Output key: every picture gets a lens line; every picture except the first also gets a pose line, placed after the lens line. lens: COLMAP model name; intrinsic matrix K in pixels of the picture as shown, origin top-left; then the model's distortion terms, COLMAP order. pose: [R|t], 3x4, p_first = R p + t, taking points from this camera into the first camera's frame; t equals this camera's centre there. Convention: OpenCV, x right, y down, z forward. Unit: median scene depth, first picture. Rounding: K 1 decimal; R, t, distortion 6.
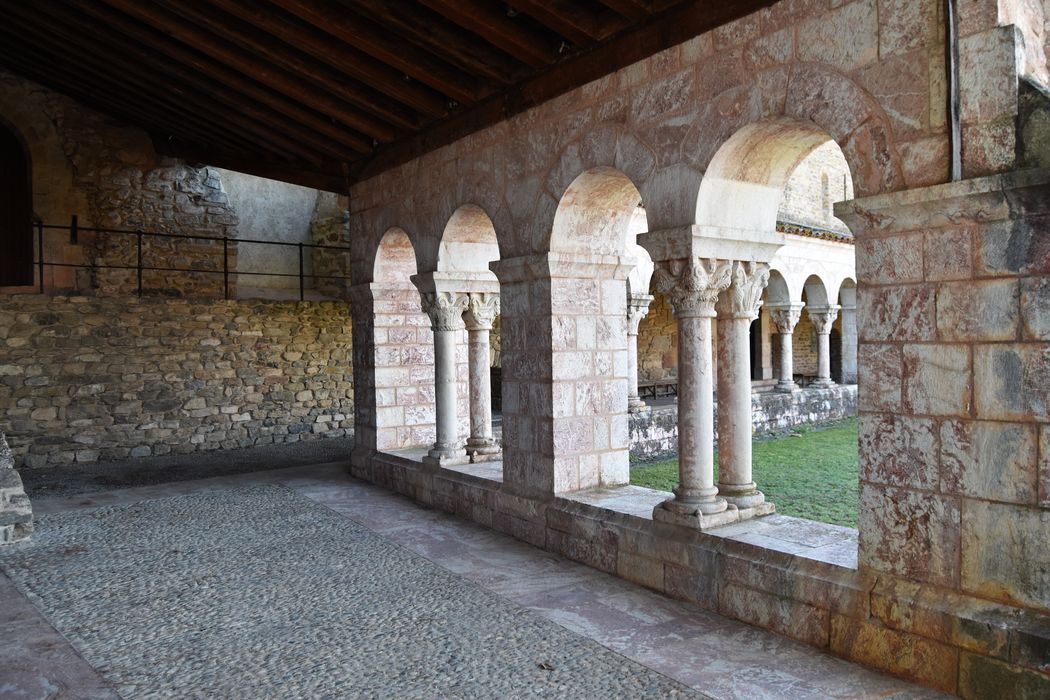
lens RADIAL K [[923.1, 0, 523.7], [0, 923.1, 350.8], [0, 0, 1]] dist [-0.075957, 0.000365]
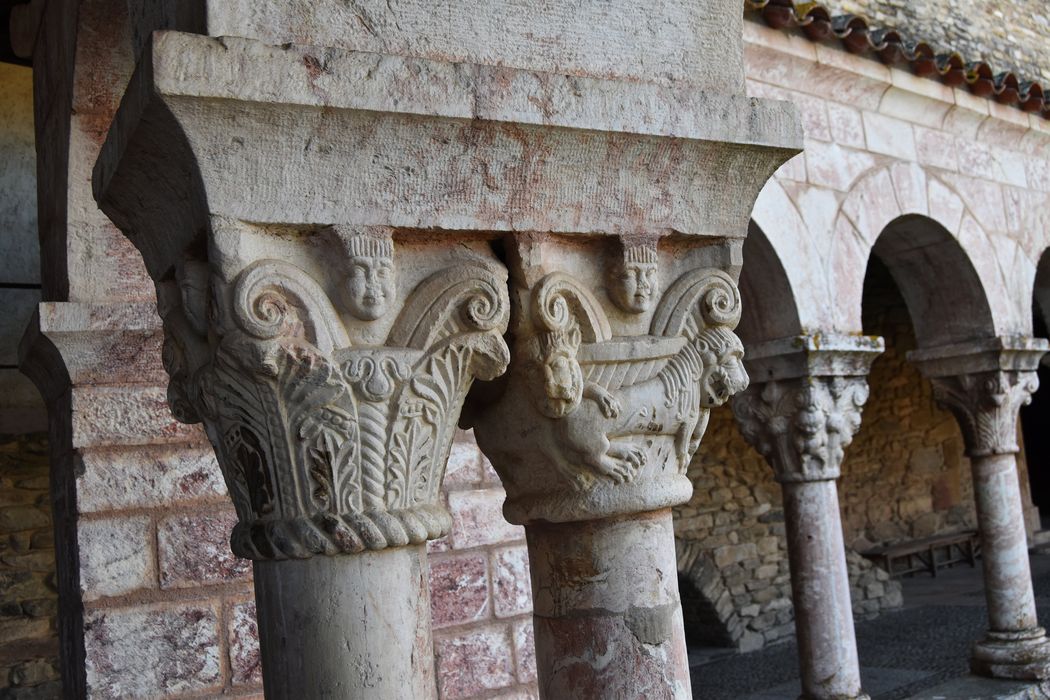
lens RADIAL K [[986.6, 0, 523.6], [0, 986.6, 351.0], [0, 0, 1]] dist [-0.020381, 0.000000]
pose [[0.993272, -0.083965, -0.079755, -0.032439], [0.073078, 0.988713, -0.130790, -0.019982], [0.089836, 0.124082, 0.988197, 0.594460]]
